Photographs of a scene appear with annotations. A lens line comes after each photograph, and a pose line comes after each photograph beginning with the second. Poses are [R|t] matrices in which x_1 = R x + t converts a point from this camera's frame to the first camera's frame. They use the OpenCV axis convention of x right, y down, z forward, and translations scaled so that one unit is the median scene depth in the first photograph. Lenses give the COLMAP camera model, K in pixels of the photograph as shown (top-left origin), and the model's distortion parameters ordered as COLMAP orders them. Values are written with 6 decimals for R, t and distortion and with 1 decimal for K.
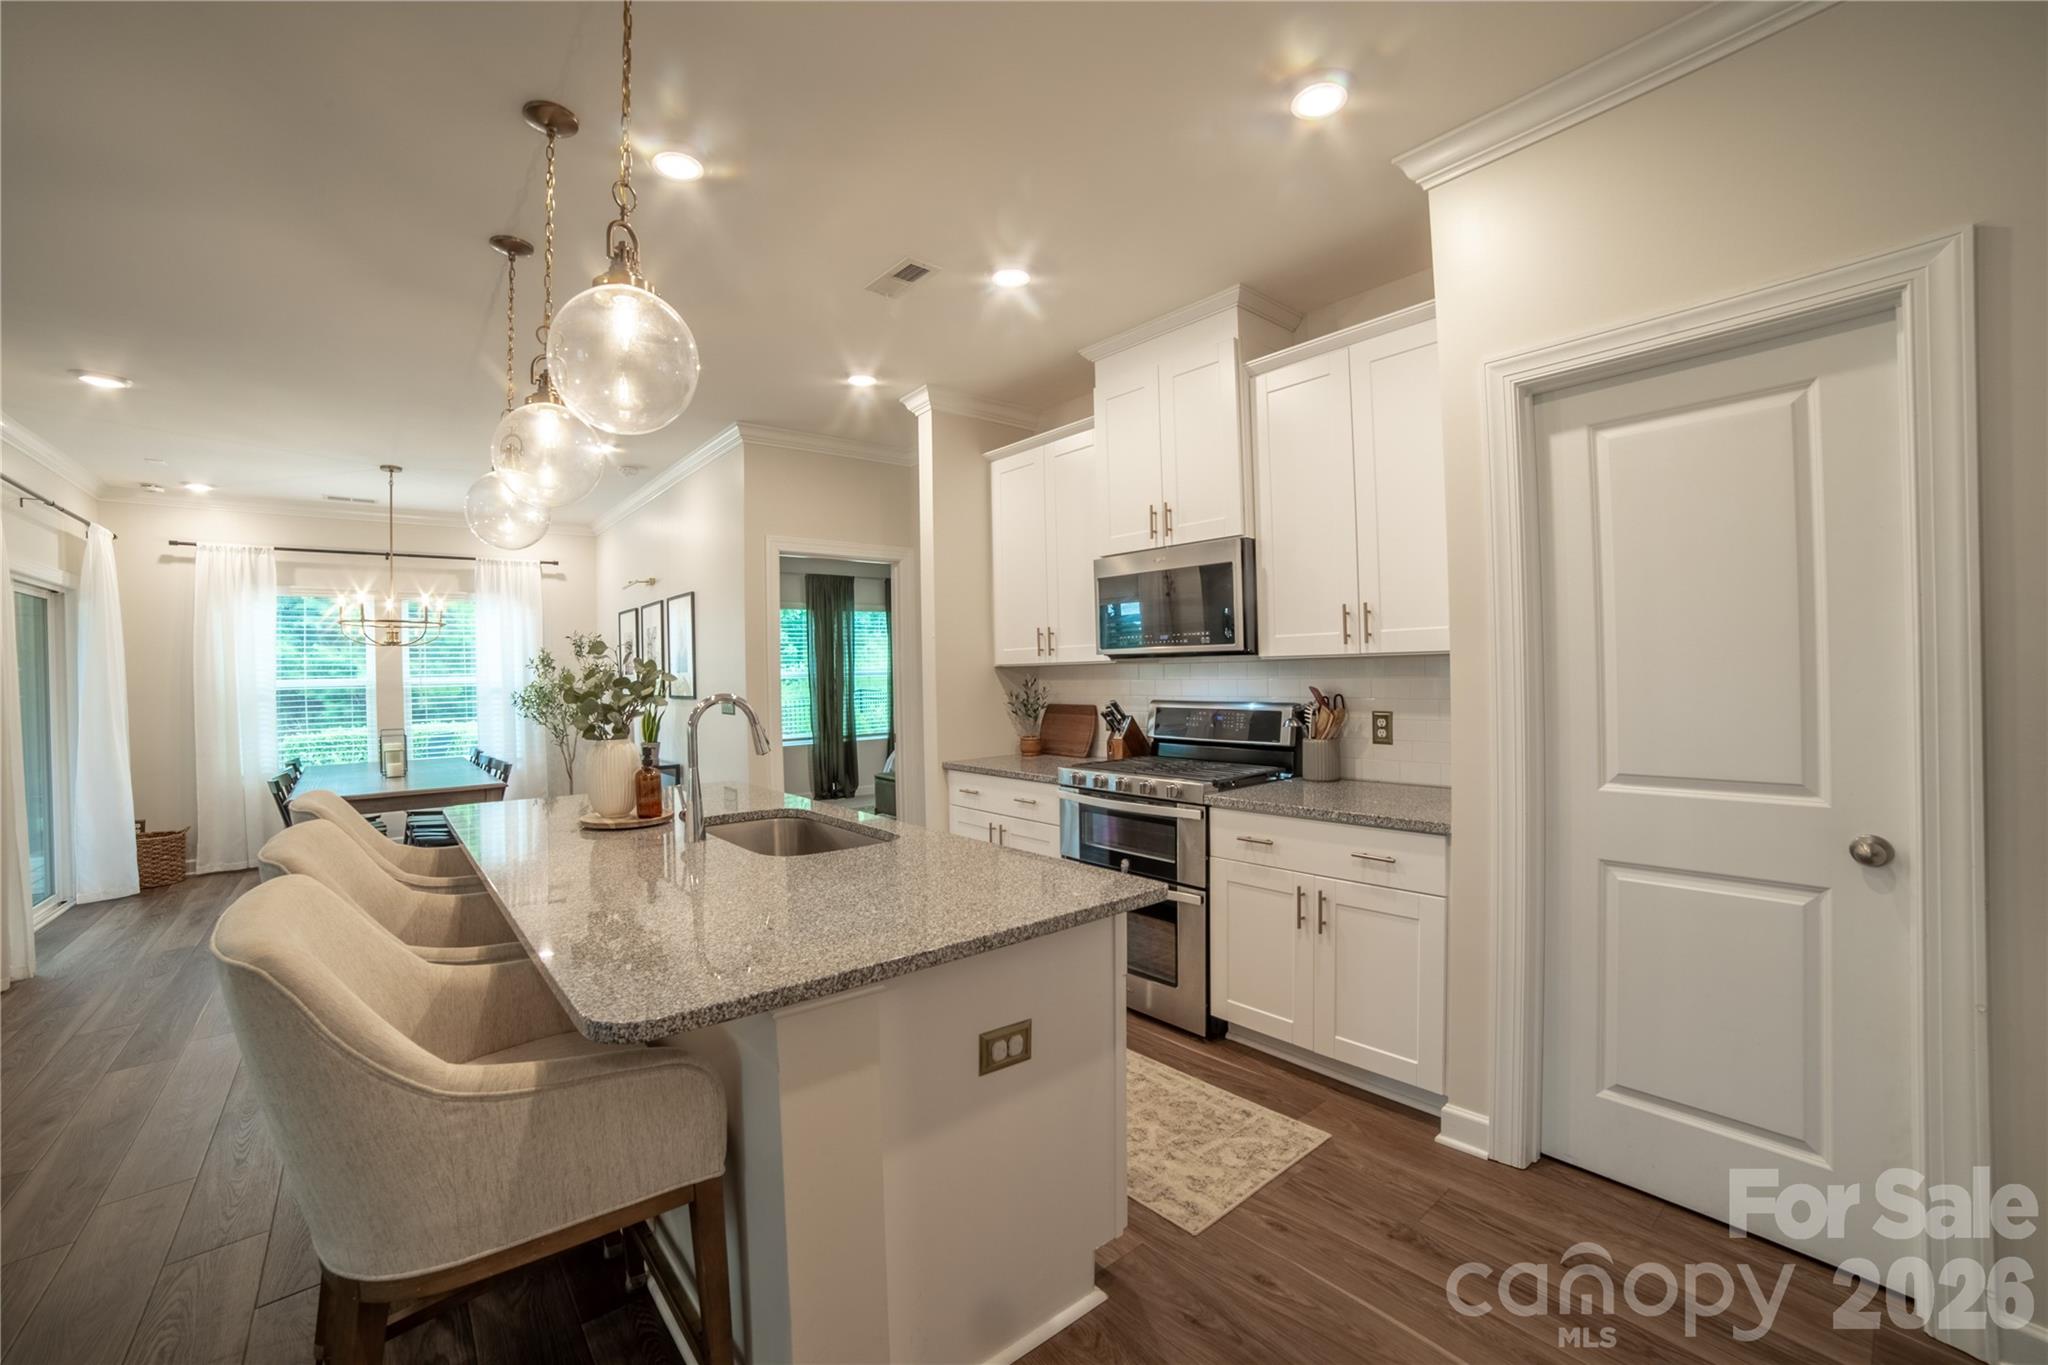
lens RADIAL K [[841.5, 0, 1035.2], [0, 841.5, 673.8], [0, 0, 1]] dist [-0.108962, 0.041170]
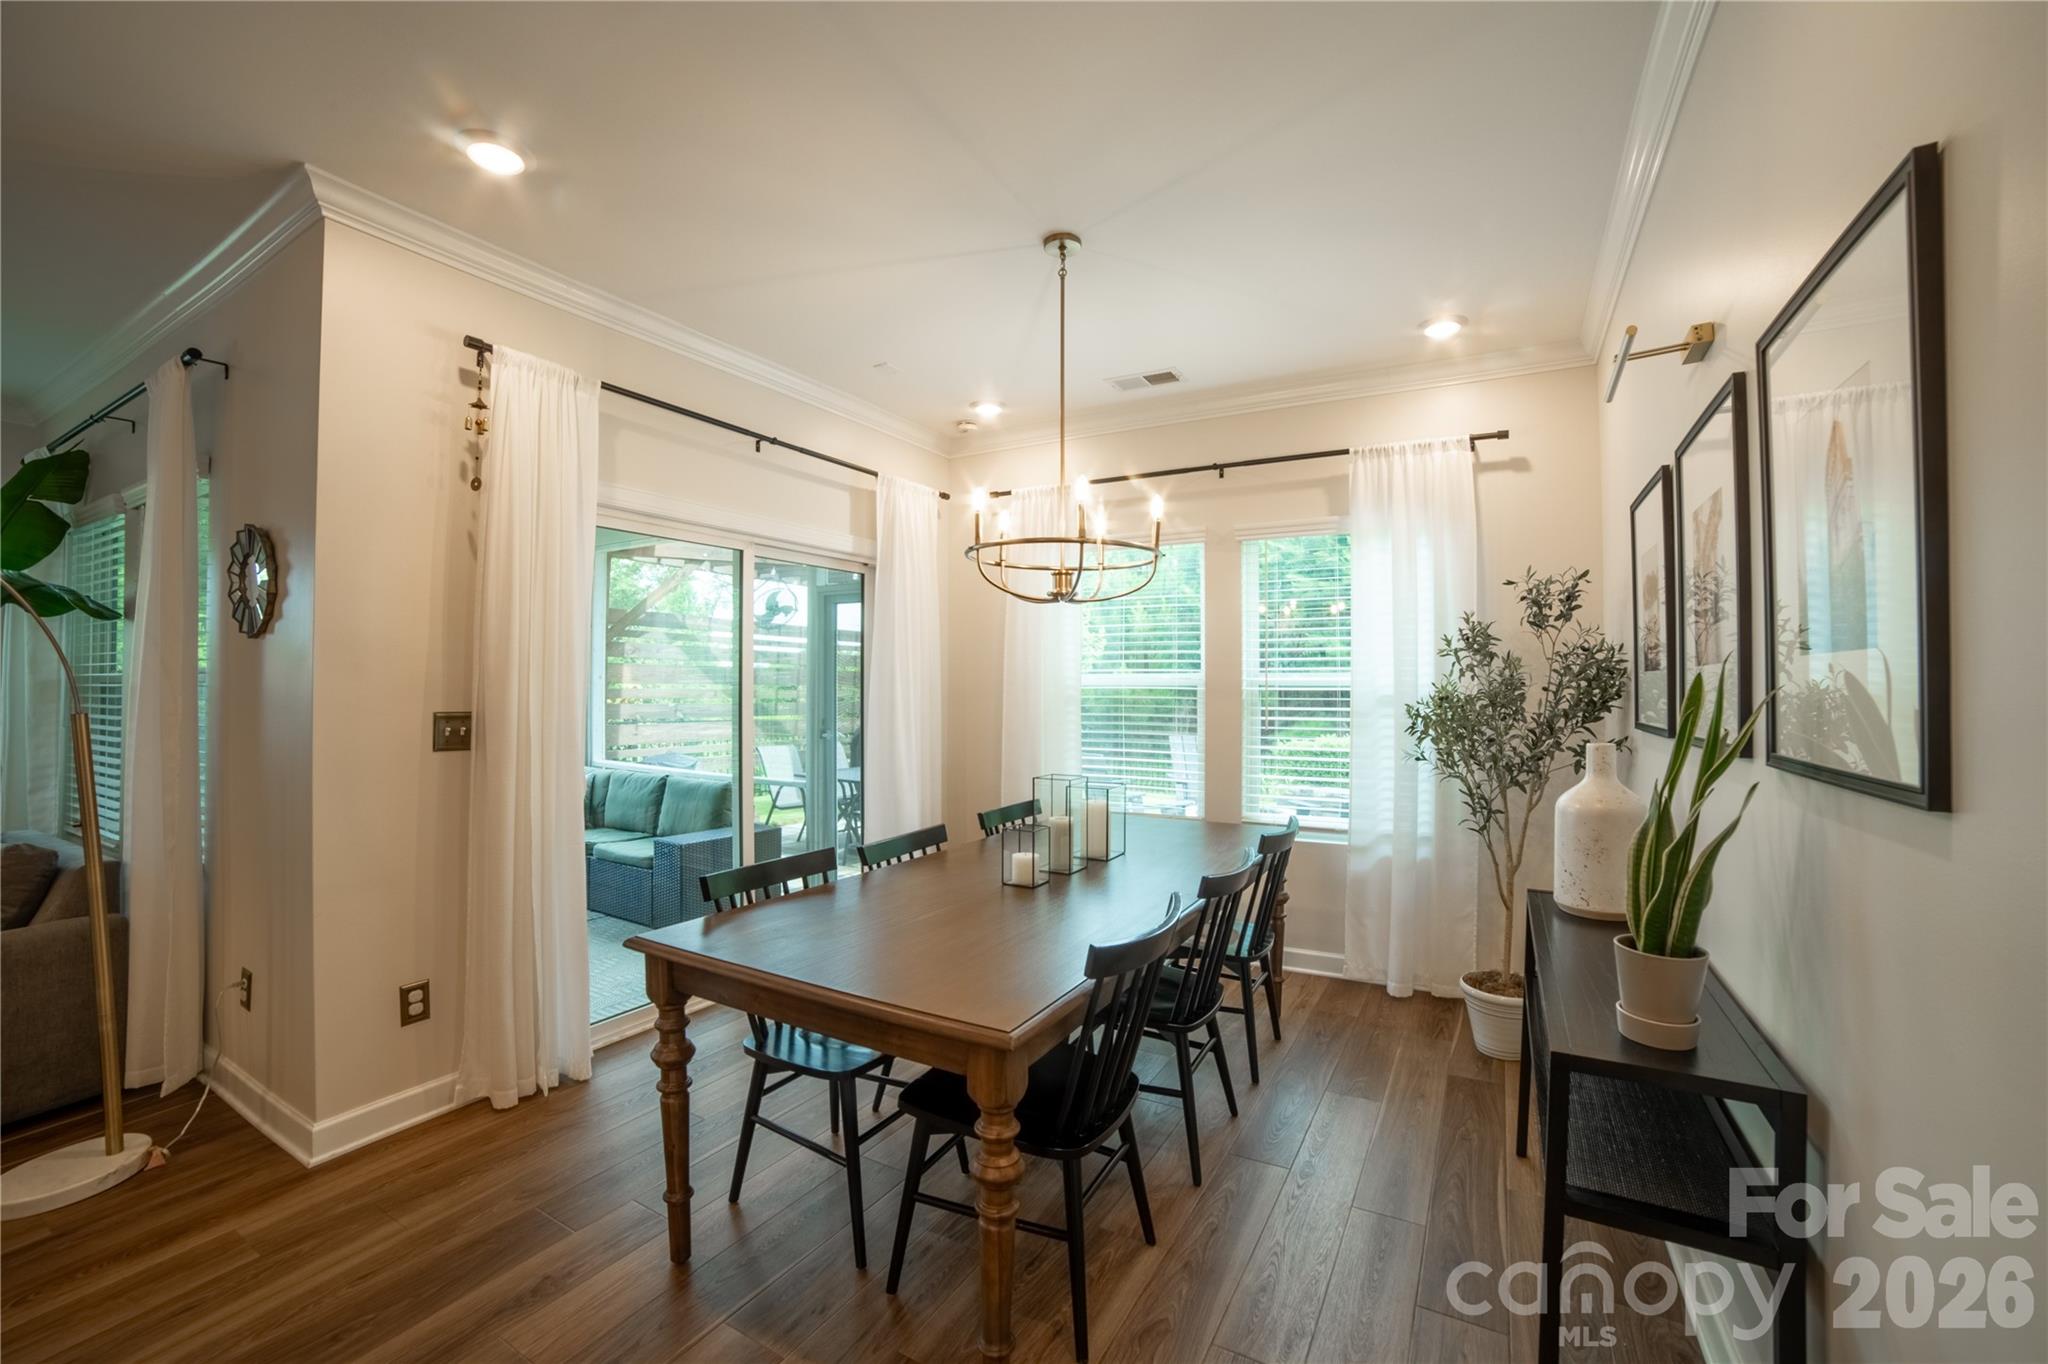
lens RADIAL K [[841.5, 0, 1035.2], [0, 841.5, 673.3], [0, 0, 1]] dist [-0.108962, 0.041170]
pose [[0.356829, 0.006766, -0.934145, -0.259480], [-0.010018, 0.999944, 0.003415, 0.004032], [0.934116, 0.008140, 0.356877, 0.609819]]
